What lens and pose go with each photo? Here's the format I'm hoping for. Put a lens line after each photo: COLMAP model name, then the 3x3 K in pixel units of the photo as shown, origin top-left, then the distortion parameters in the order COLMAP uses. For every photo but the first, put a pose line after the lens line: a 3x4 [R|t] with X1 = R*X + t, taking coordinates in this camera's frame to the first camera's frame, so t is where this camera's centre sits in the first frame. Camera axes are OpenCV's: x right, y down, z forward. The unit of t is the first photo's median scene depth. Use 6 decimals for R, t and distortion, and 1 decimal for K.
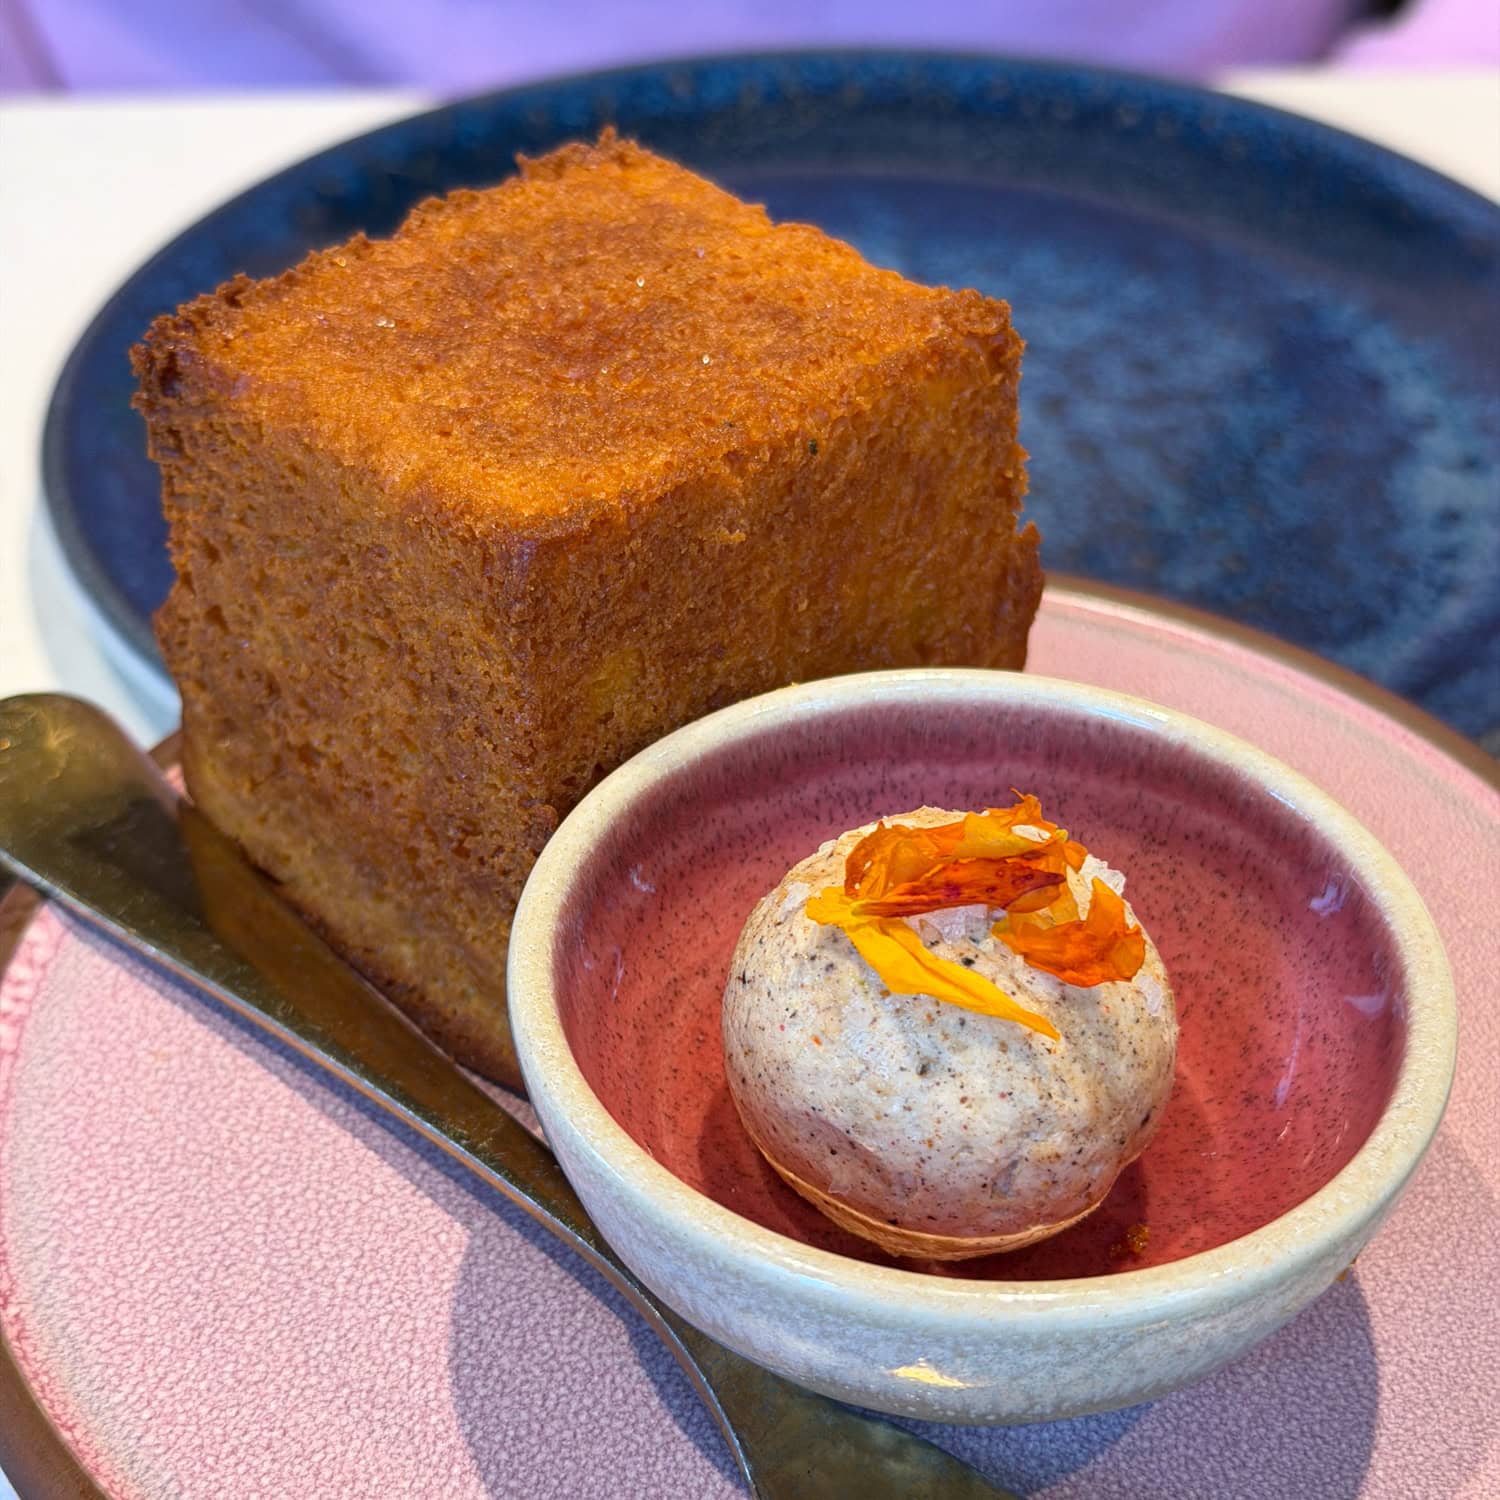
lens RADIAL K [[2520.0, 0, 749.5], [0, 2520.0, 752.0], [0, 0, 1]] dist [0.118926, 0.000000]
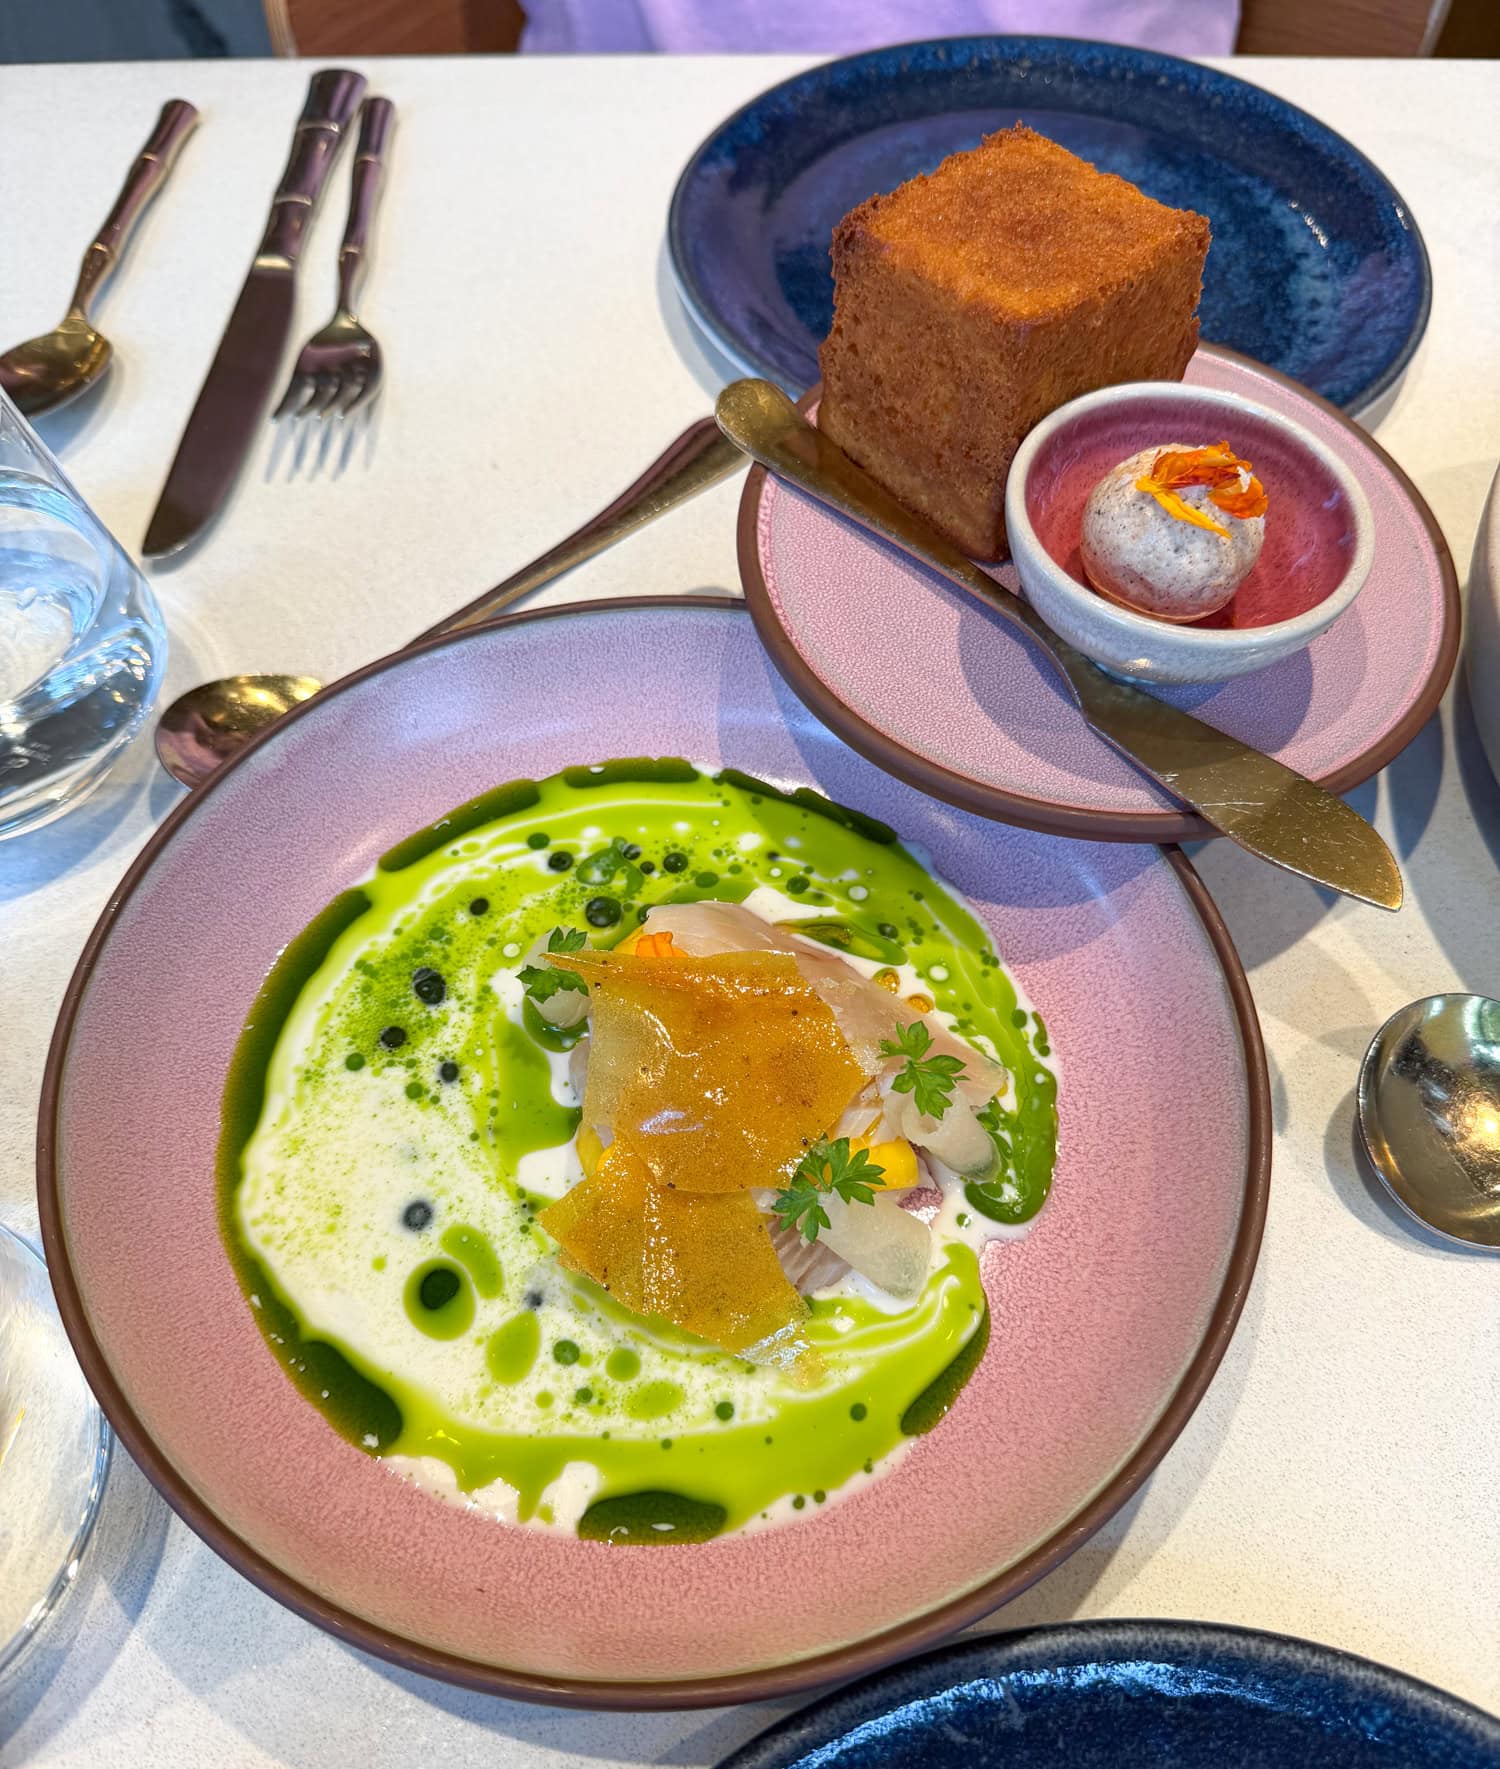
lens RADIAL K [[1455.0, 0, 751.4], [0, 1455.0, 882.0], [0, 0, 1]] dist [-0.063831, 0.002219]
pose [[0.999337, 0.009471, 0.035142, -0.366582], [-0.020442, 0.944923, 0.326654, -0.022721], [-0.030113, -0.327156, 0.944490, -0.430734]]
